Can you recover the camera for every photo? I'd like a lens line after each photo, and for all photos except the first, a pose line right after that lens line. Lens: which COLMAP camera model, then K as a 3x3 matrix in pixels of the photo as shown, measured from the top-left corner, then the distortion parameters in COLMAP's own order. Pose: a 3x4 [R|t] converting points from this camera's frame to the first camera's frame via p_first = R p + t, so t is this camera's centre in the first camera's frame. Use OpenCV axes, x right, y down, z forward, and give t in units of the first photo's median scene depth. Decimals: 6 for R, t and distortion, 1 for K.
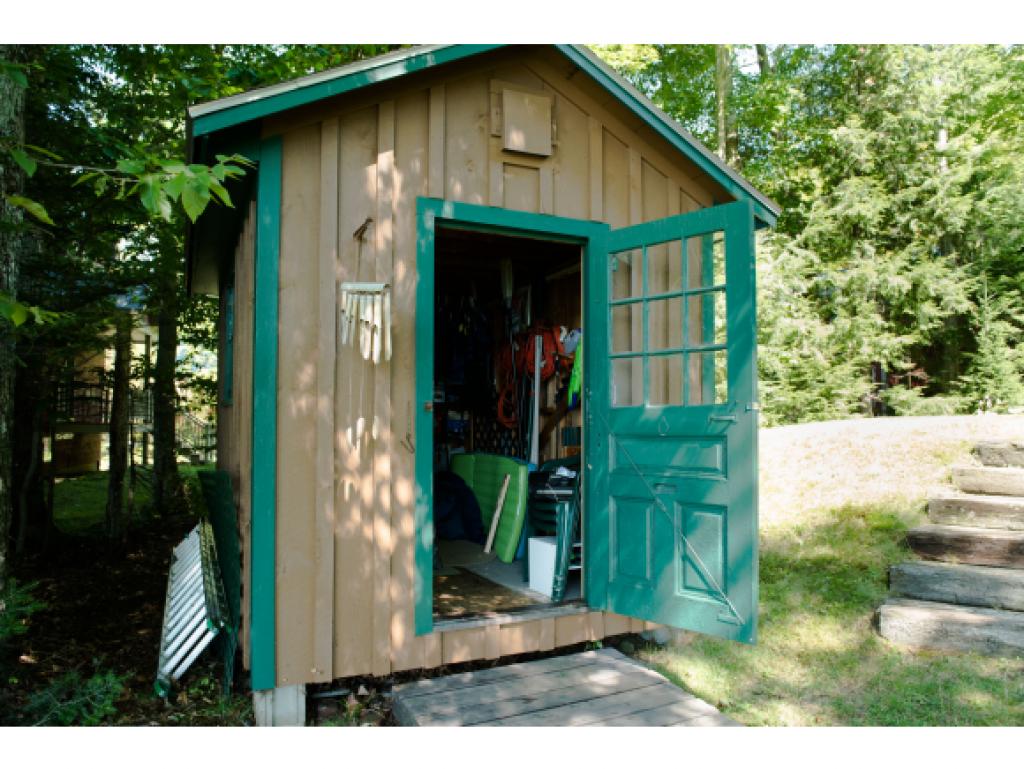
lens RADIAL K [[702.7, 0, 514.5], [0, 702.7, 380.9], [0, 0, 1]] dist [-0.043103, -0.010151]
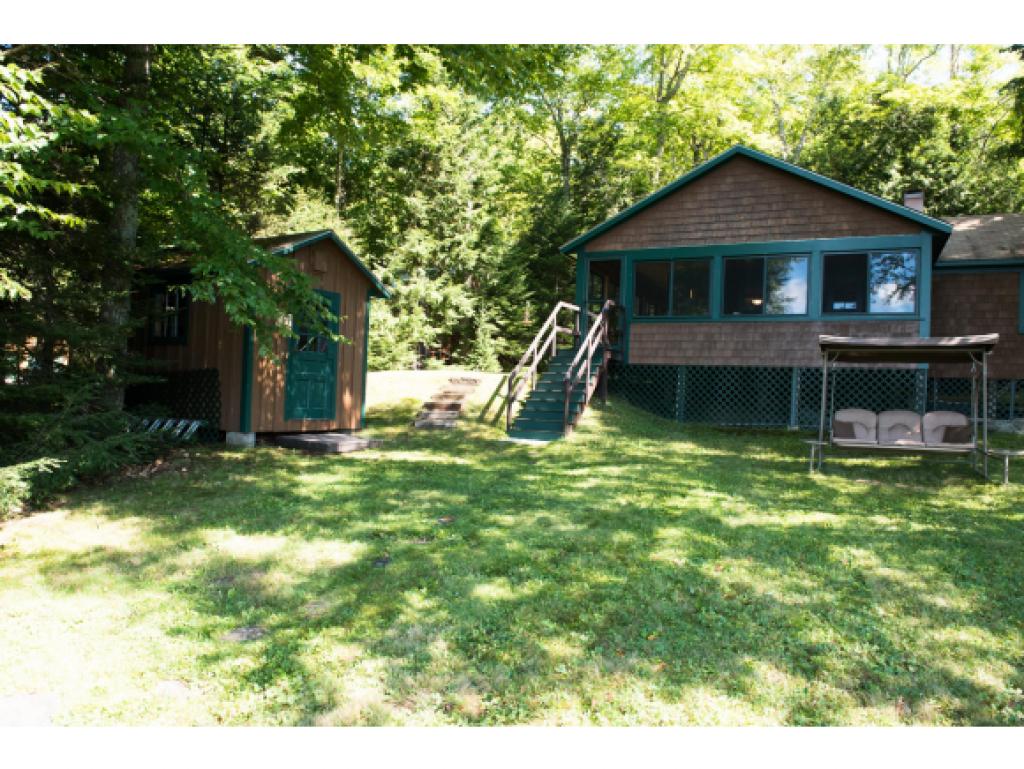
lens RADIAL K [[702.7, 0, 511.4], [0, 702.7, 385.3], [0, 0, 1]] dist [-0.043103, -0.010151]
pose [[0.818453, 0.036702, 0.573399, -0.261051], [-0.066891, 0.997258, 0.031646, 0.008267], [-0.570666, -0.064256, 0.818665, -0.505389]]
